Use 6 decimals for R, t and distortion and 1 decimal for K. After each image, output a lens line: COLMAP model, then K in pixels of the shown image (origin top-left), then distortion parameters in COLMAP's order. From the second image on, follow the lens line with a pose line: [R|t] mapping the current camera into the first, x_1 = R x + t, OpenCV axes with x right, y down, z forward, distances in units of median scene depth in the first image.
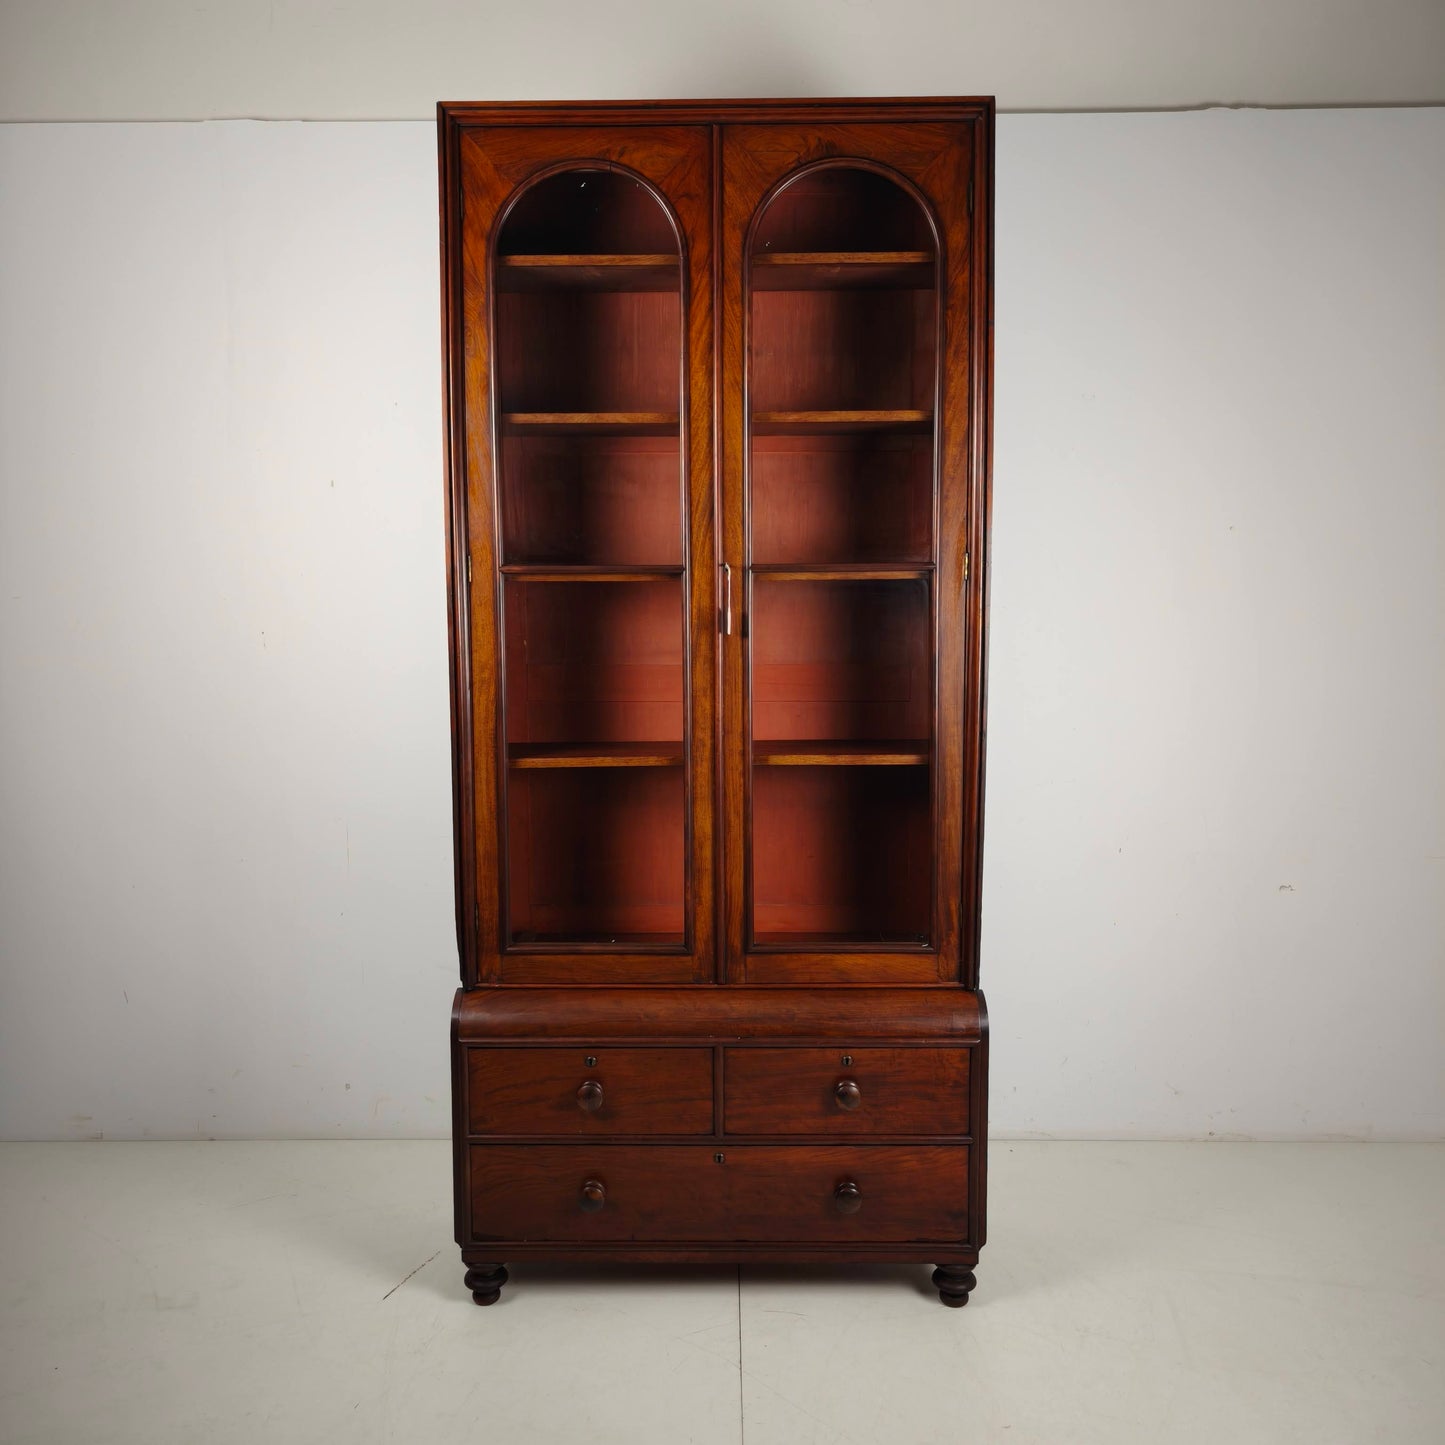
lens RADIAL K [[1288.9, 0, 724.5], [0, 1288.9, 697.7], [0, 0, 1]] dist [0.004080, -0.003050]
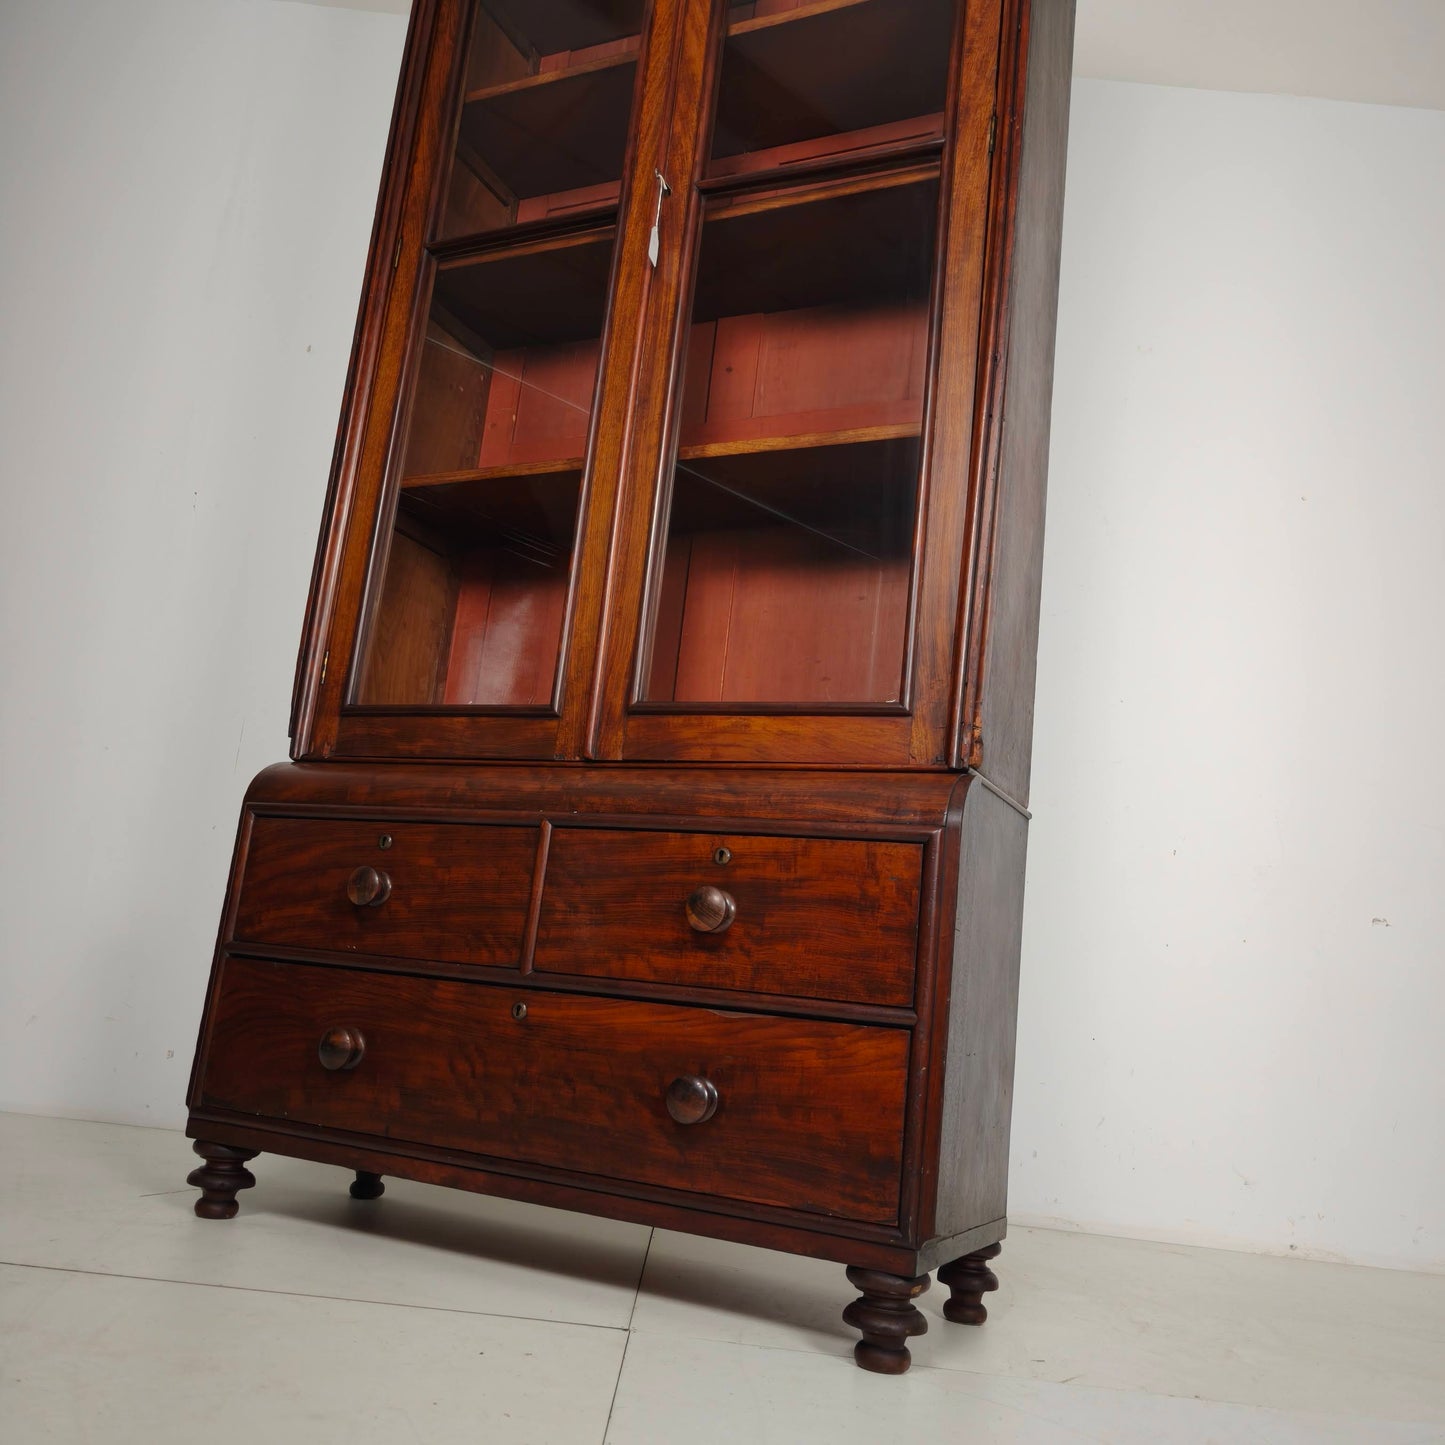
lens RADIAL K [[1334.0, 0, 722.5], [0, 1334.0, 722.5], [0, 0, 1]] dist [0.014327, 0.005557]
pose [[0.901489, 0.007659, -0.432735, 0.358959], [-0.149191, 0.944062, -0.294090, 0.401956], [0.406276, 0.329679, 0.852204, 0.453147]]
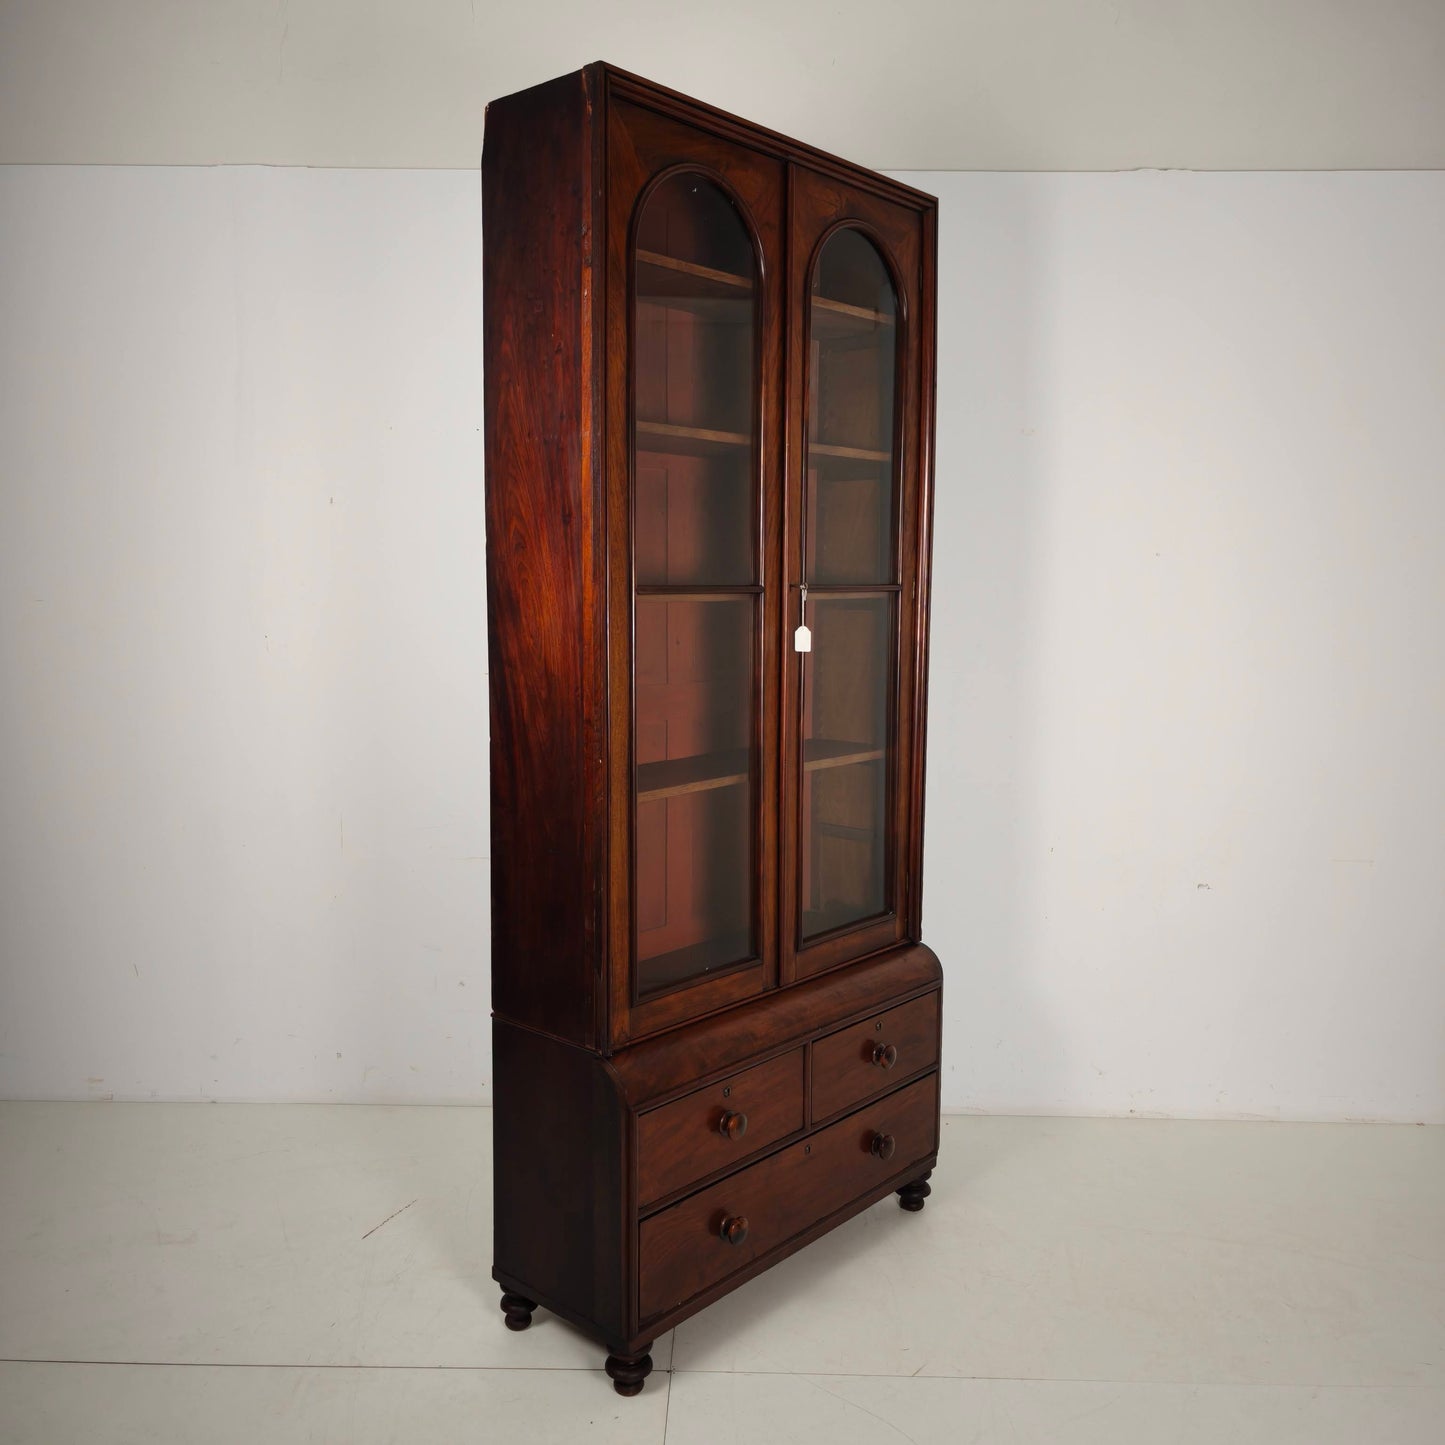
lens RADIAL K [[1288.9, 0, 724.5], [0, 1288.9, 697.7], [0, 0, 1]] dist [0.004080, -0.003050]
pose [[0.660394, -0.060413, 0.748485, -0.813004], [0.061352, 0.997767, 0.026402, -0.041775], [-0.748409, 0.028485, 0.662626, 0.344655]]
